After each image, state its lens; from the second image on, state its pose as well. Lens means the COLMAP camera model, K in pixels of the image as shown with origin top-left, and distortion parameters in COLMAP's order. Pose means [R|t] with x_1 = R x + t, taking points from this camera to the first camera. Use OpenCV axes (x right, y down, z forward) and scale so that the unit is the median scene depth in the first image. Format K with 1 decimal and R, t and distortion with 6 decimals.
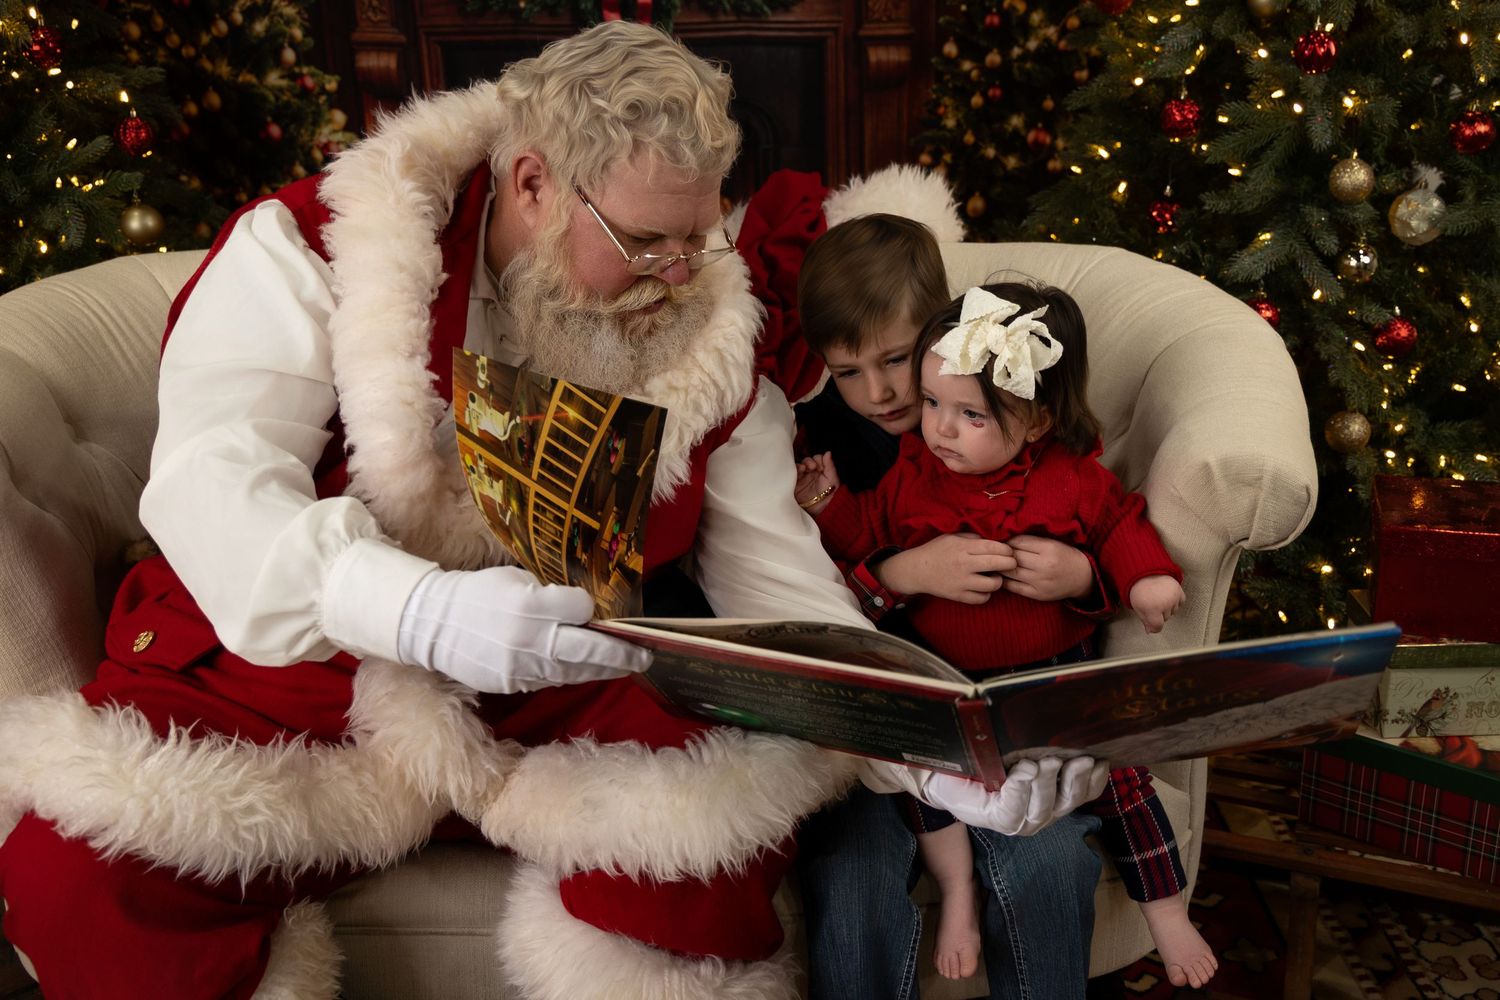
lens RADIAL K [[1647.7, 0, 840.3], [0, 1647.7, 508.1], [0, 0, 1]] dist [-0.001871, 0.000000]
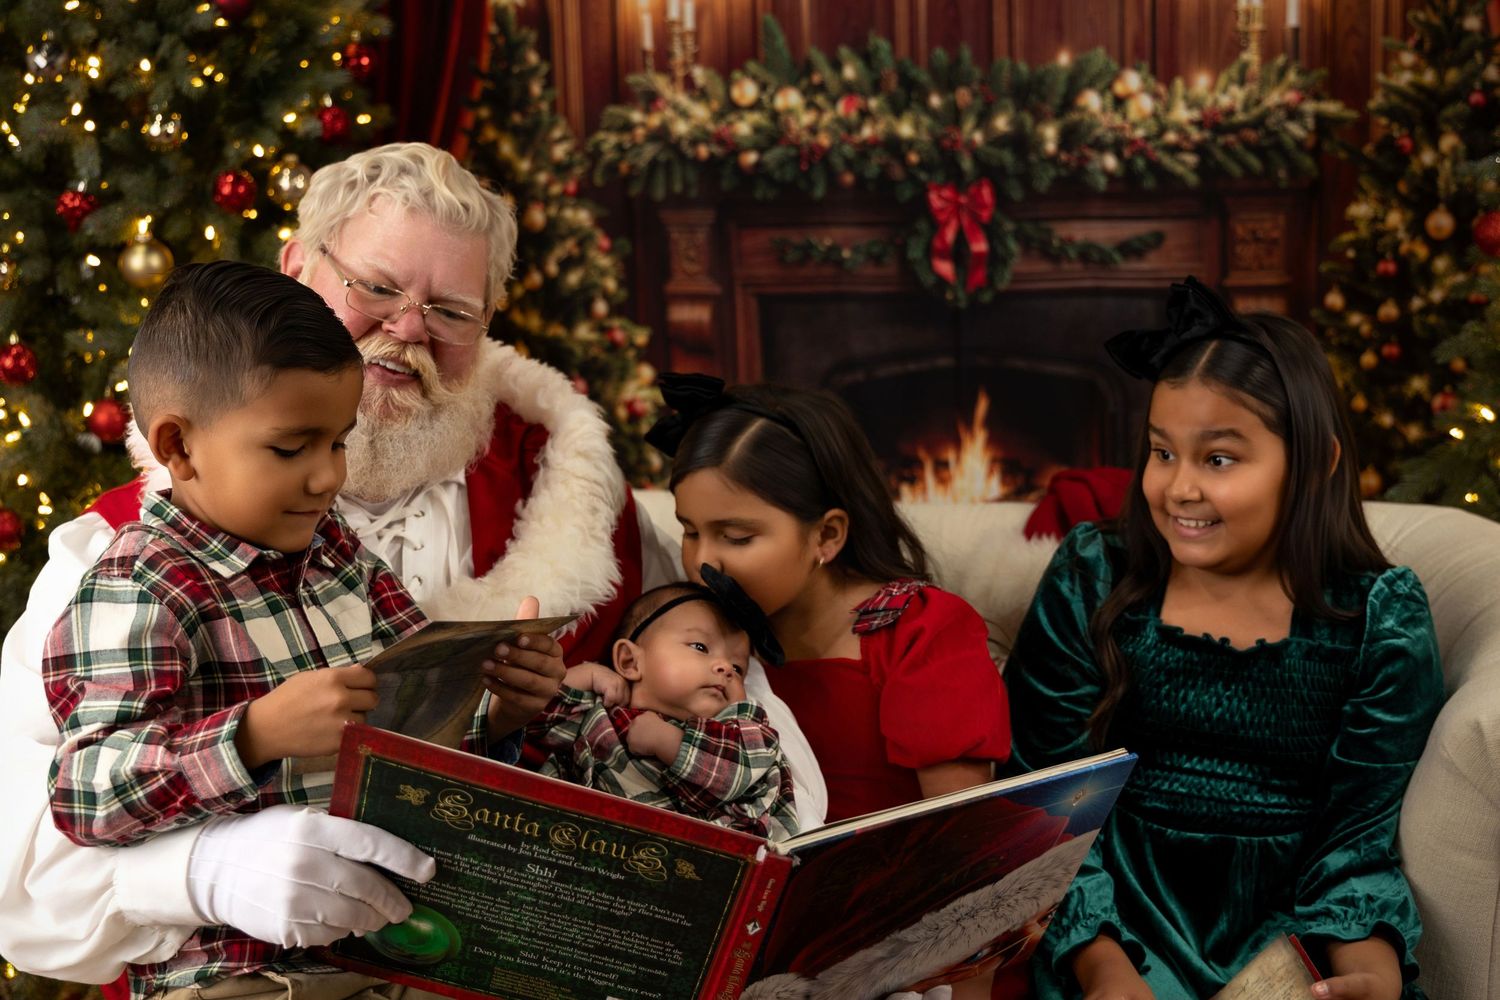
lens RADIAL K [[2136.3, 0, 748.6], [0, 2136.3, 501.3], [0, 0, 1]] dist [-0.006968, 0.000000]
pose [[0.961255, 0.023840, -0.274627, 0.083561], [-0.075979, 0.980577, -0.180821, 0.047353], [0.264982, 0.194681, 0.944396, -0.106248]]
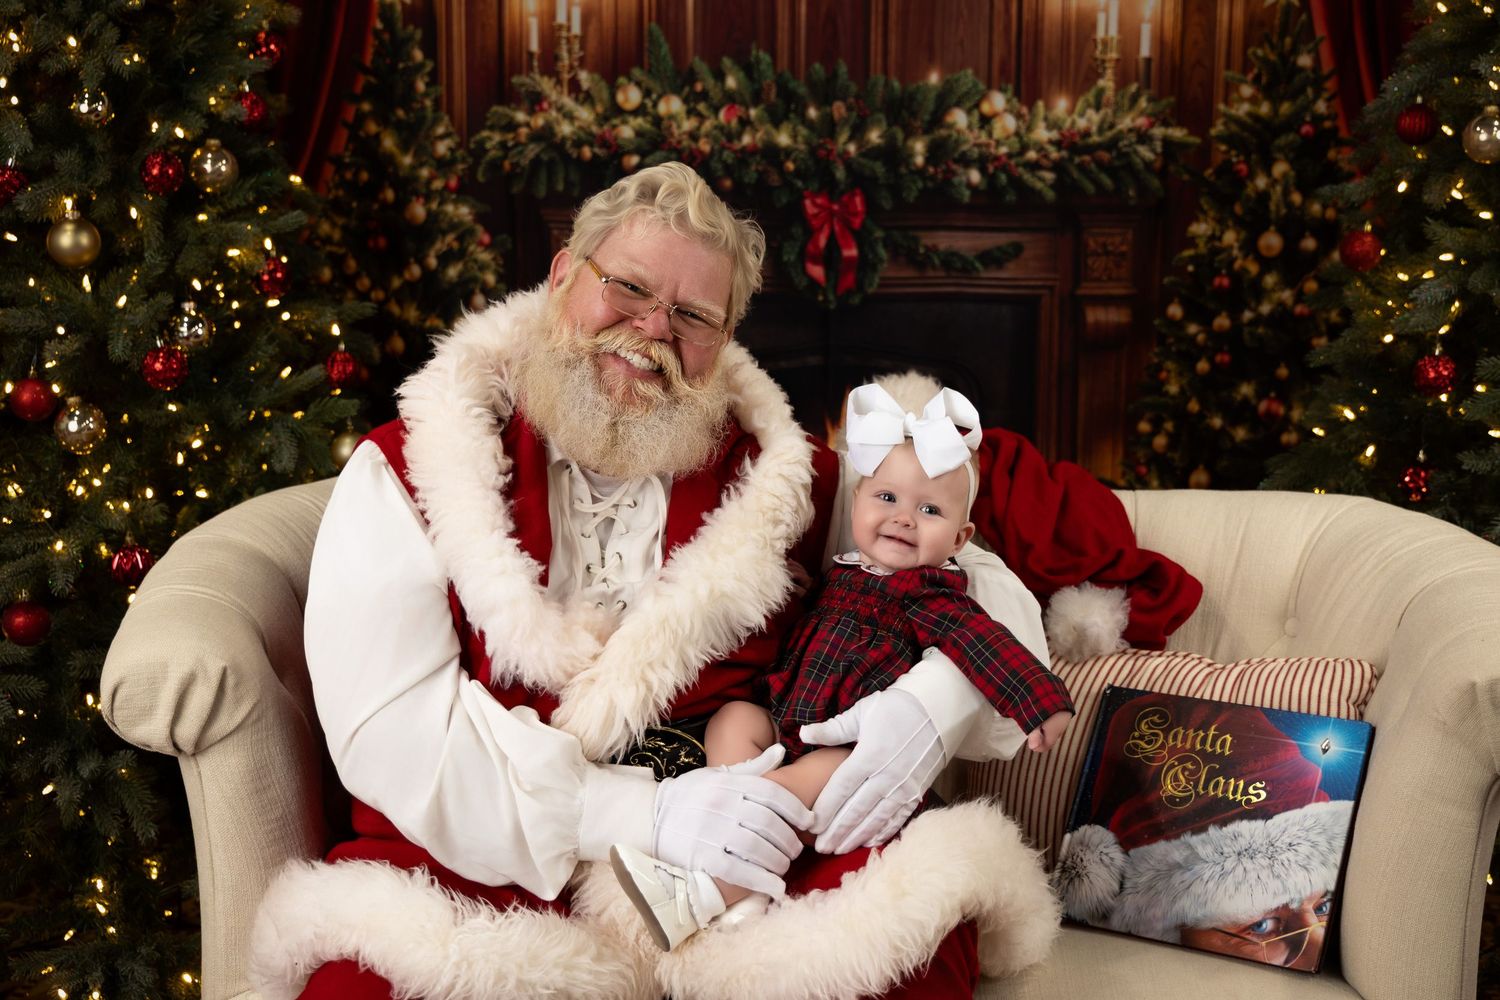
lens RADIAL K [[2064.8, 0, 760.6], [0, 2064.8, 490.2], [0, 0, 1]] dist [0.003757, 0.000000]
pose [[0.993408, 0.031412, -0.110247, -0.034565], [-0.053176, 0.978264, -0.200427, 0.066919], [0.101555, 0.204969, 0.973486, -0.136846]]
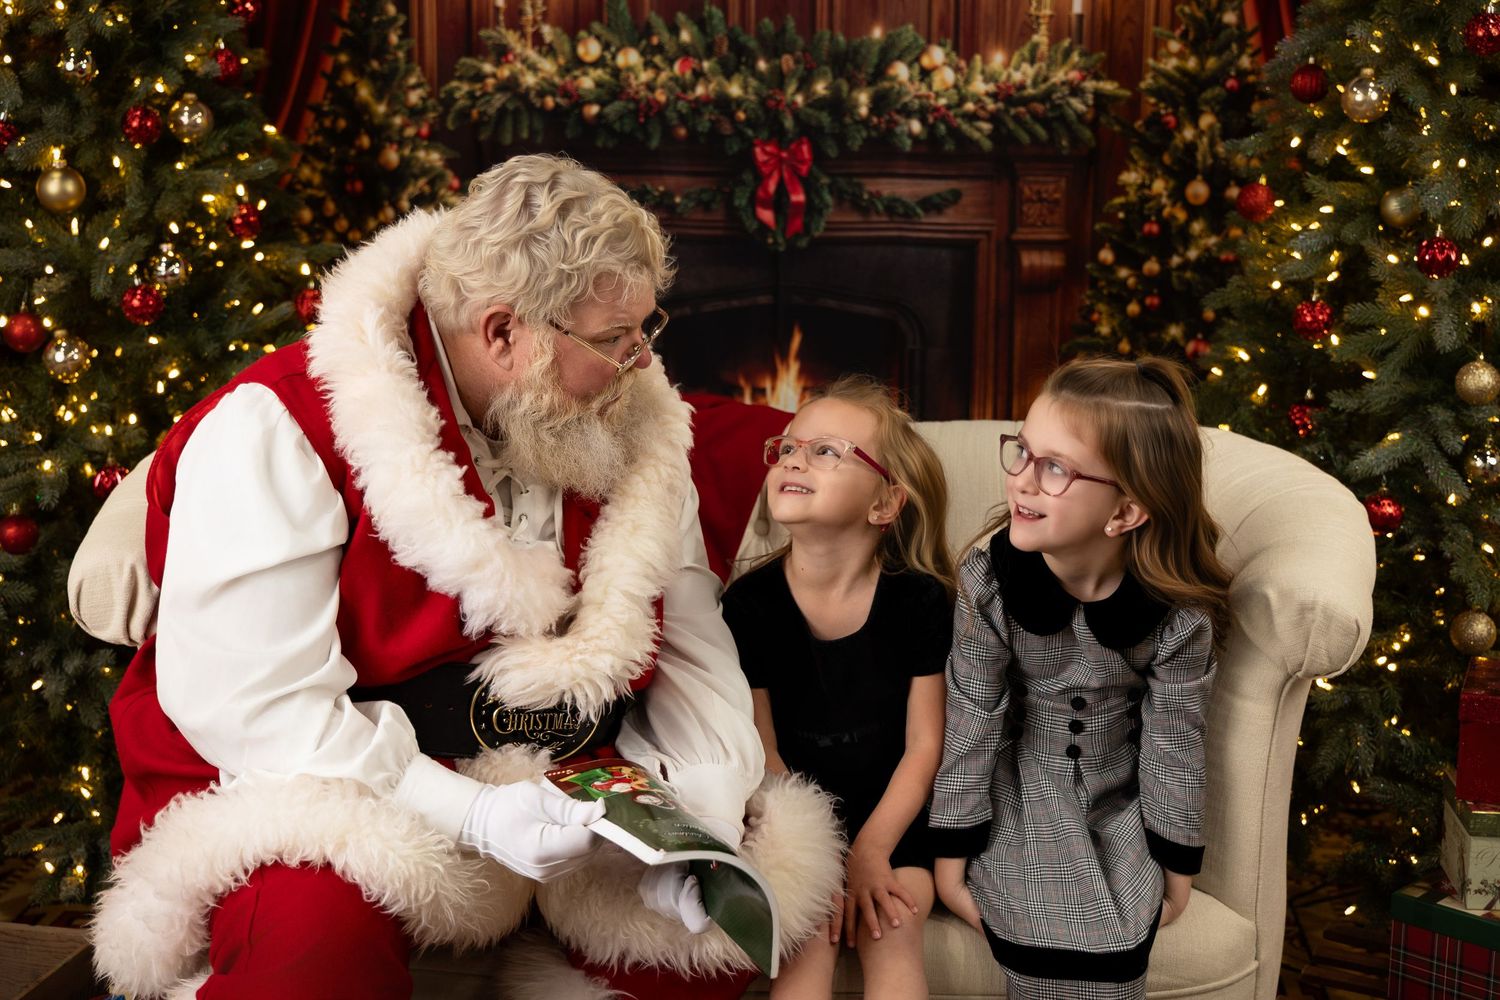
lens RADIAL K [[2136.3, 0, 748.6], [0, 2136.3, 502.1], [0, 0, 1]] dist [-0.006968, 0.000000]
pose [[0.988964, 0.045151, -0.141110, 0.043644], [-0.068479, 0.983894, -0.165115, 0.090517], [0.131382, 0.172956, 0.976128, -0.242764]]
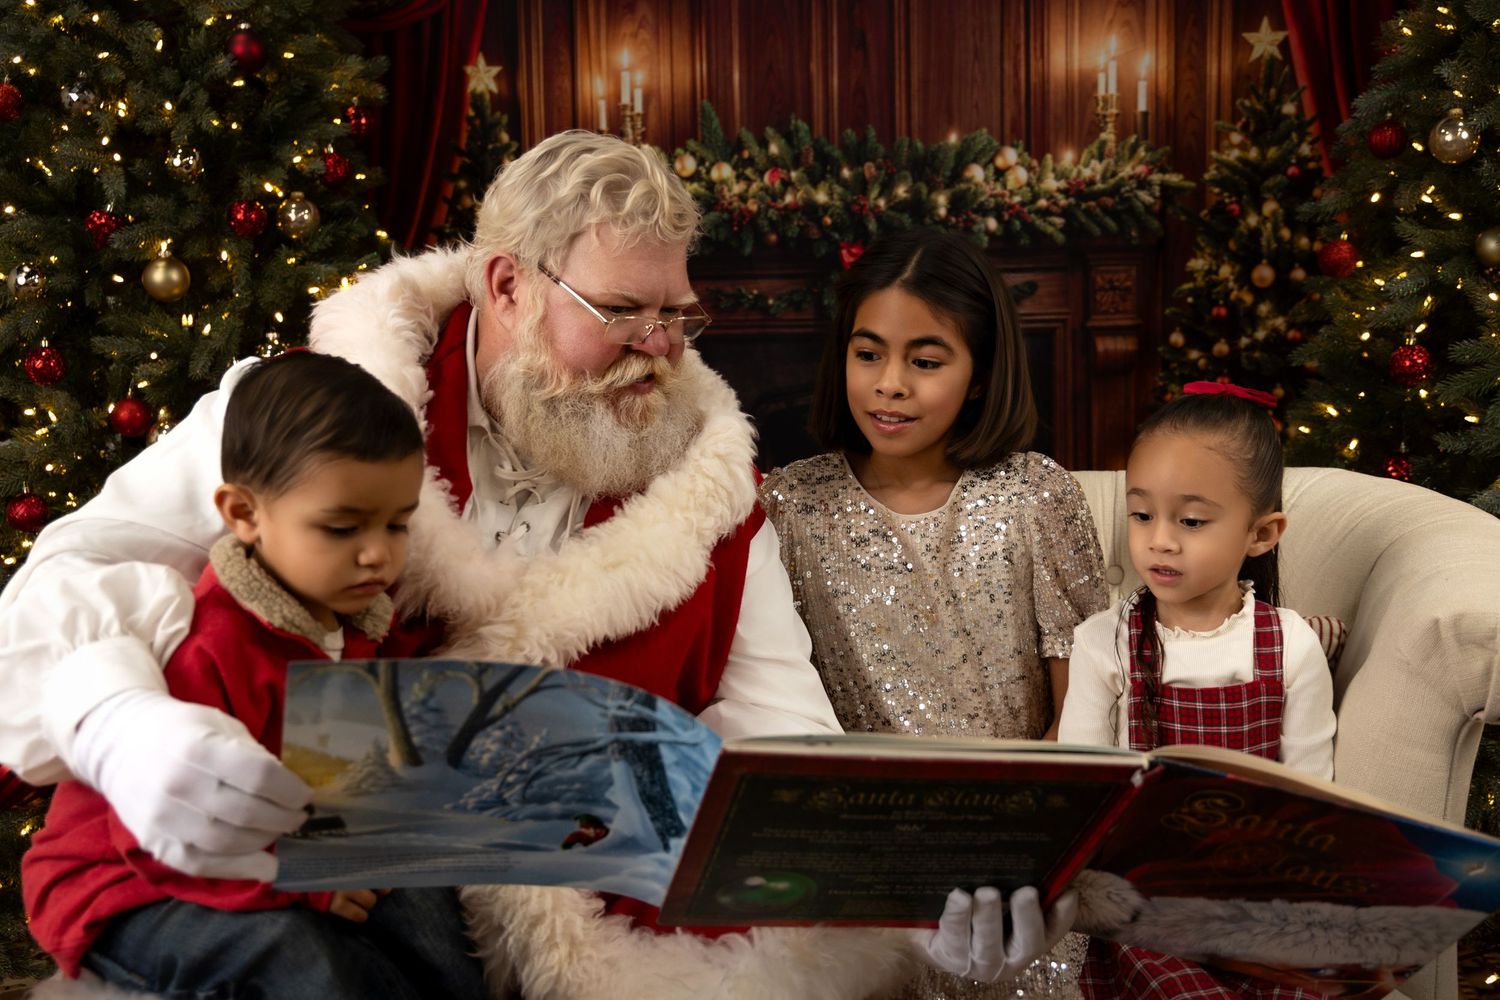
lens RADIAL K [[1623.2, 0, 763.9], [0, 1623.2, 499.6], [0, 0, 1]] dist [-0.002886, 0.000000]
pose [[0.980090, 0.007090, -0.198428, 0.015885], [-0.056069, 0.968573, -0.242329, 0.080335], [0.190473, 0.248630, 0.949686, 0.015118]]
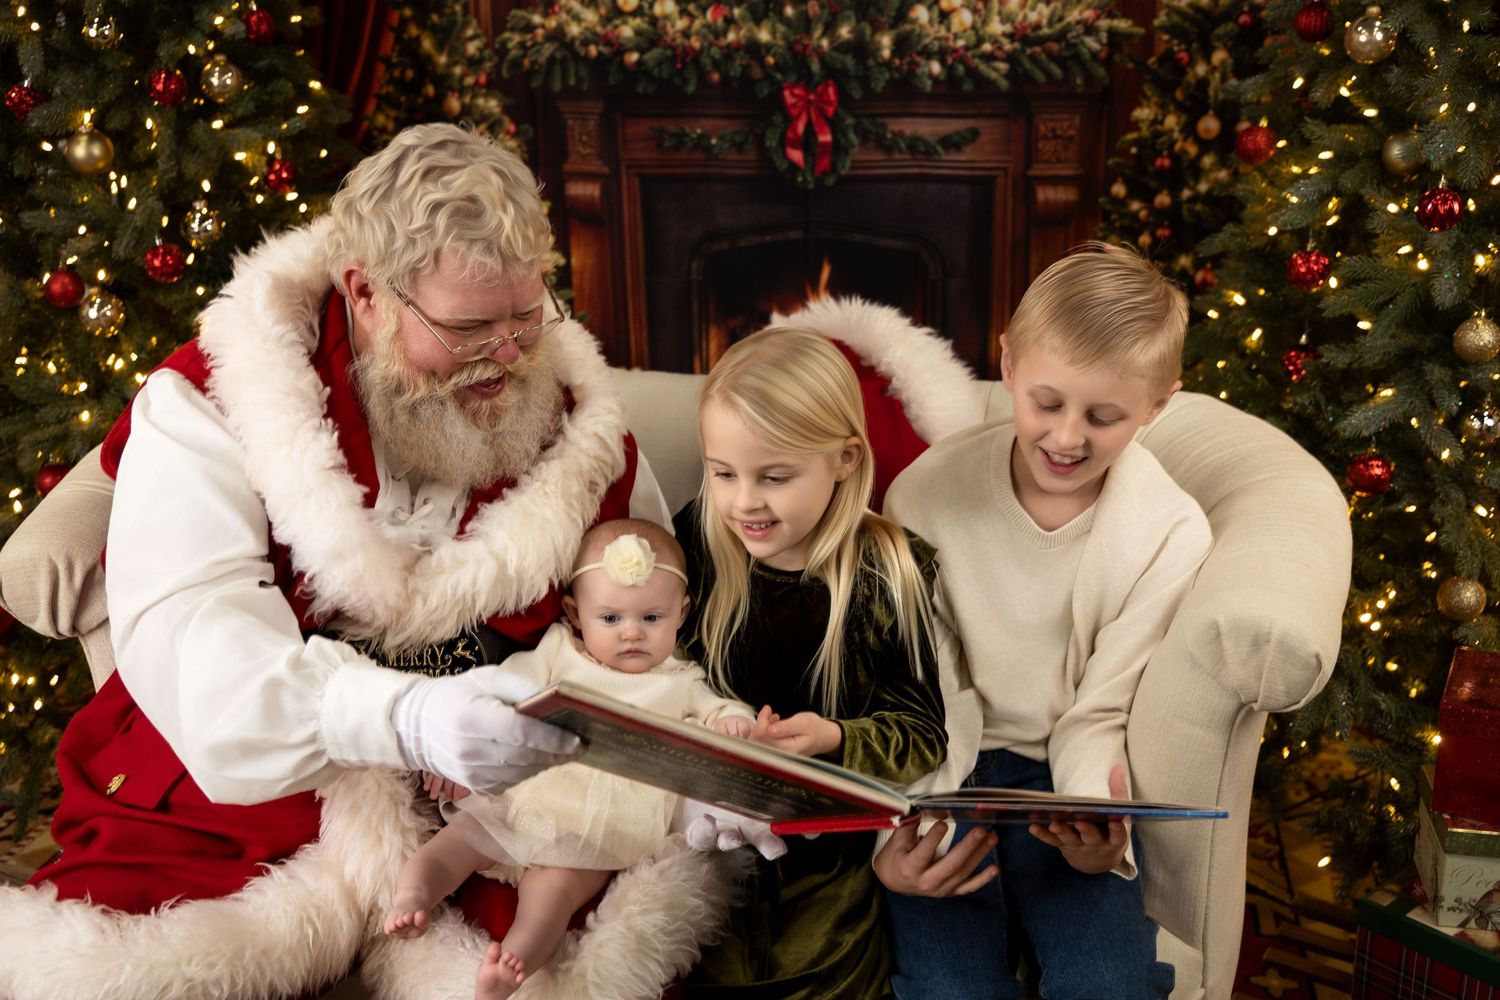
lens RADIAL K [[1606.1, 0, 752.6], [0, 1606.1, 504.6], [0, 0, 1]] dist [-0.003210, 0.000000]
pose [[0.970665, 0.066729, -0.230991, 0.092180], [-0.080883, 0.995348, -0.052347, -0.014211], [0.226423, 0.069495, 0.971547, -0.005283]]
